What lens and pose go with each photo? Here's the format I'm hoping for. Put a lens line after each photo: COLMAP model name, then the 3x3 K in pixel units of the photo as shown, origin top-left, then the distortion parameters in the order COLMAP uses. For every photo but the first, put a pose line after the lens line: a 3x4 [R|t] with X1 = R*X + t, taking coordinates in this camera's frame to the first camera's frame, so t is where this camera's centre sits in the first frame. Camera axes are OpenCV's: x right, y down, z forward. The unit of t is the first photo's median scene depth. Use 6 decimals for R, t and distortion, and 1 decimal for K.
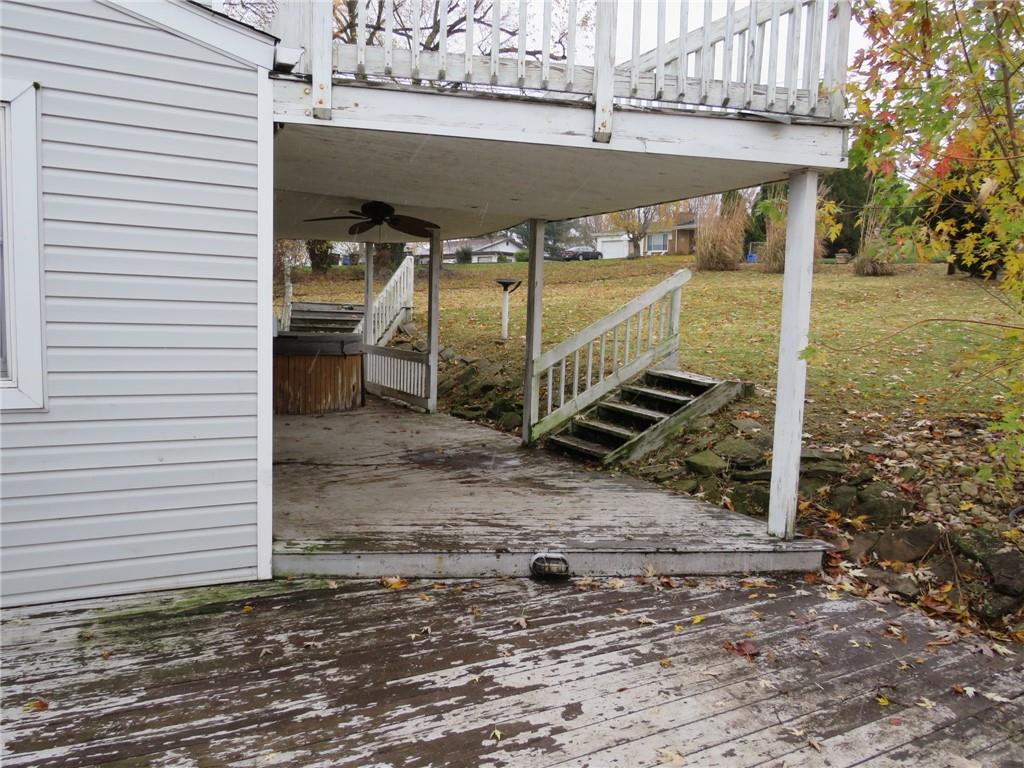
lens RADIAL K [[728.2, 0, 513.7], [0, 728.2, 384.7], [0, 0, 1]] dist [-0.030250, 0.010010]
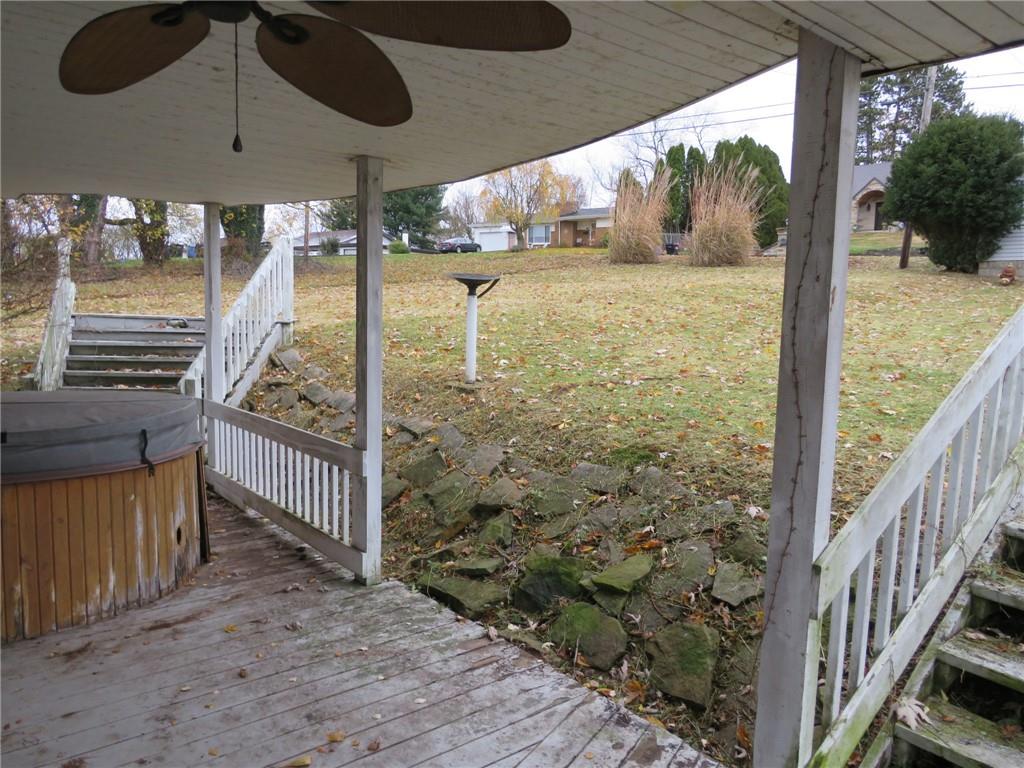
lens RADIAL K [[728.2, 0, 511.7], [0, 728.2, 388.1], [0, 0, 1]] dist [-0.030250, 0.010010]
pose [[0.983244, -0.029640, 0.179871, -0.072013], [0.027343, 0.999510, 0.015236, -0.056865], [-0.180235, -0.010063, 0.983572, 0.385742]]
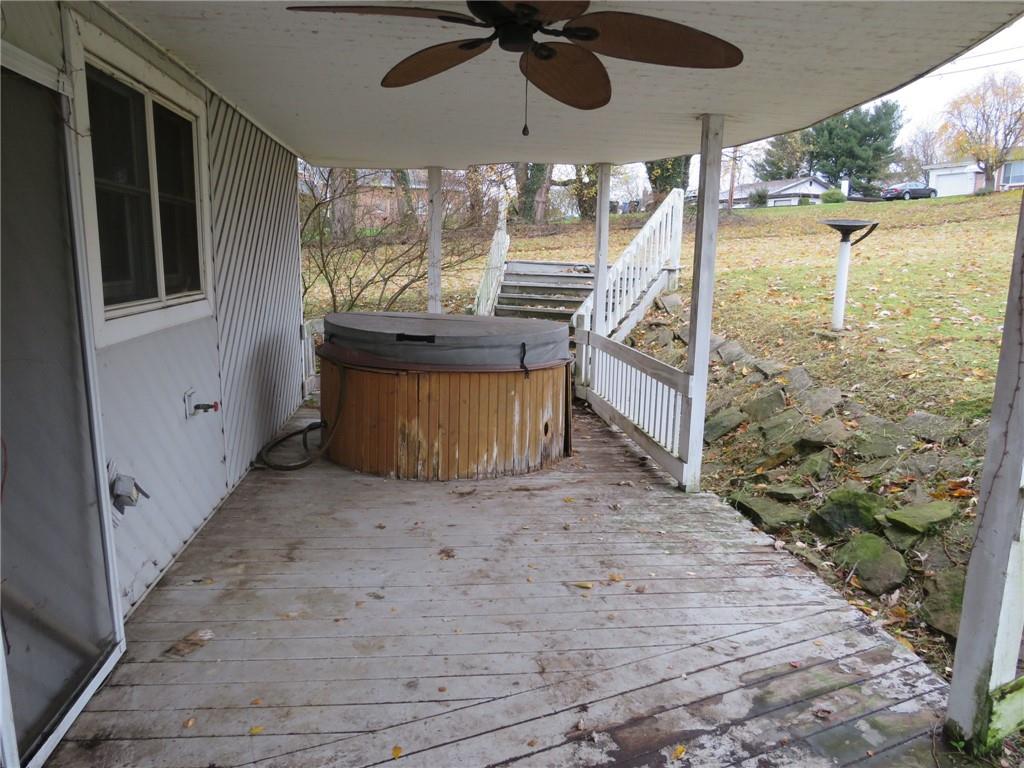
lens RADIAL K [[728.2, 0, 506.2], [0, 728.2, 391.7], [0, 0, 1]] dist [-0.030250, 0.010010]
pose [[0.924160, 0.058819, -0.377450, -0.030551], [-0.029800, 0.996164, 0.082272, -0.046460], [0.380841, -0.064784, 0.922368, 0.340346]]
